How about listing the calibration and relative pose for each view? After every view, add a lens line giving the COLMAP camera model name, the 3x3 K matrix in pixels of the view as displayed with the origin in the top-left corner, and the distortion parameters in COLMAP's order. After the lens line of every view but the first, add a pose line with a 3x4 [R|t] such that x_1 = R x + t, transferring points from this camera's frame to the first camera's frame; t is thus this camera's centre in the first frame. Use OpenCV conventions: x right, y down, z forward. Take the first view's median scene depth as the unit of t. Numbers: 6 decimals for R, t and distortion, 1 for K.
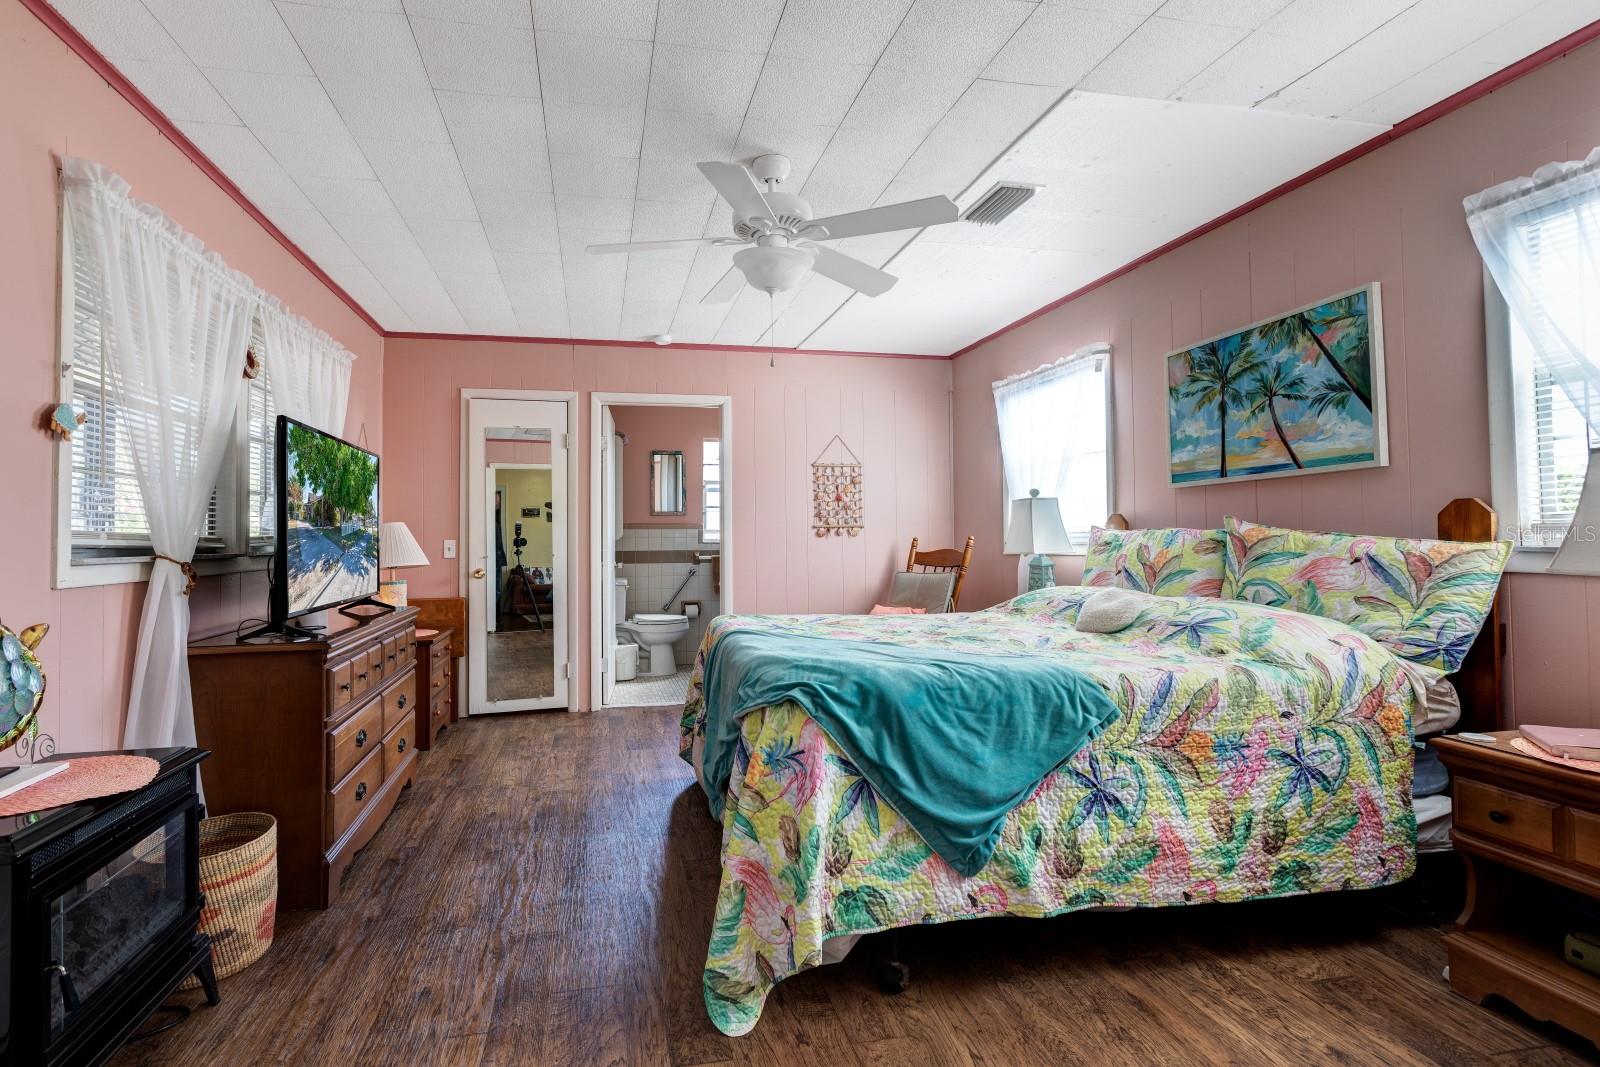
lens RADIAL K [[751.2, 0, 801.3], [0, 751.2, 539.8], [0, 0, 1]] dist [0.000508, -0.000353]
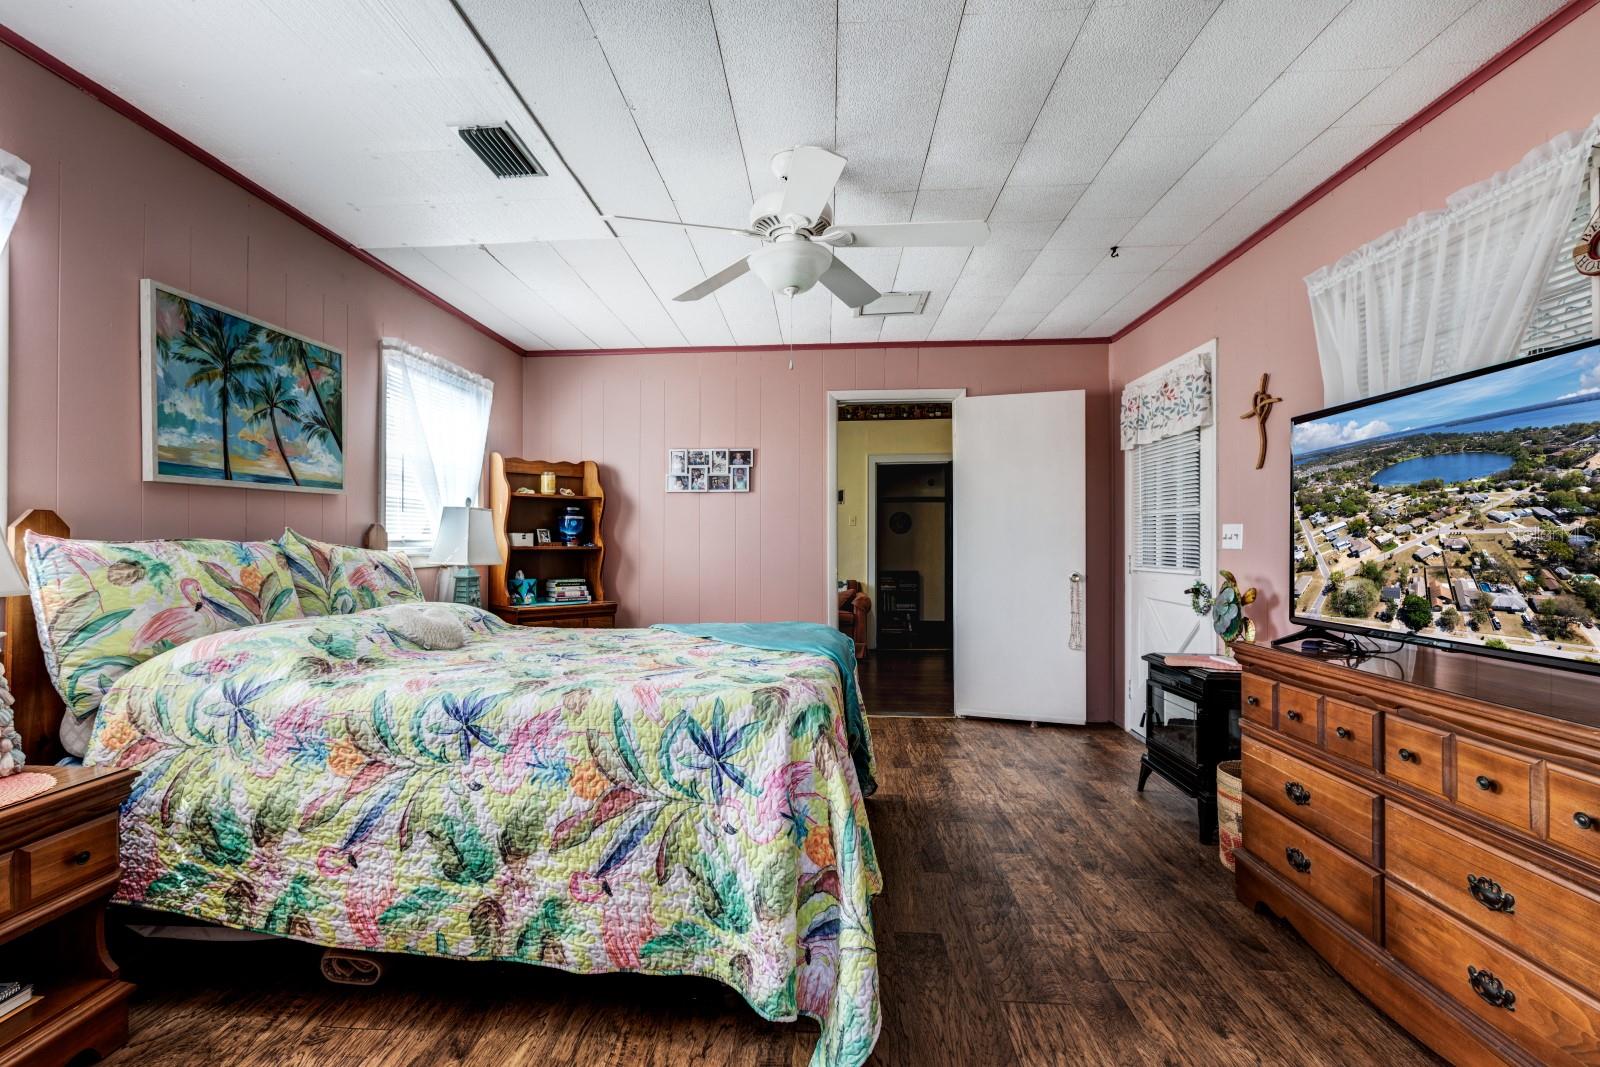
lens RADIAL K [[751.2, 0, 801.3], [0, 751.2, 539.8], [0, 0, 1]] dist [0.000508, -0.000353]
pose [[-0.954107, 0.002447, 0.299455, -0.312716], [0.002389, 0.999997, -0.000558, -0.014725], [-0.299455, 0.000183, -0.954110, 1.681282]]
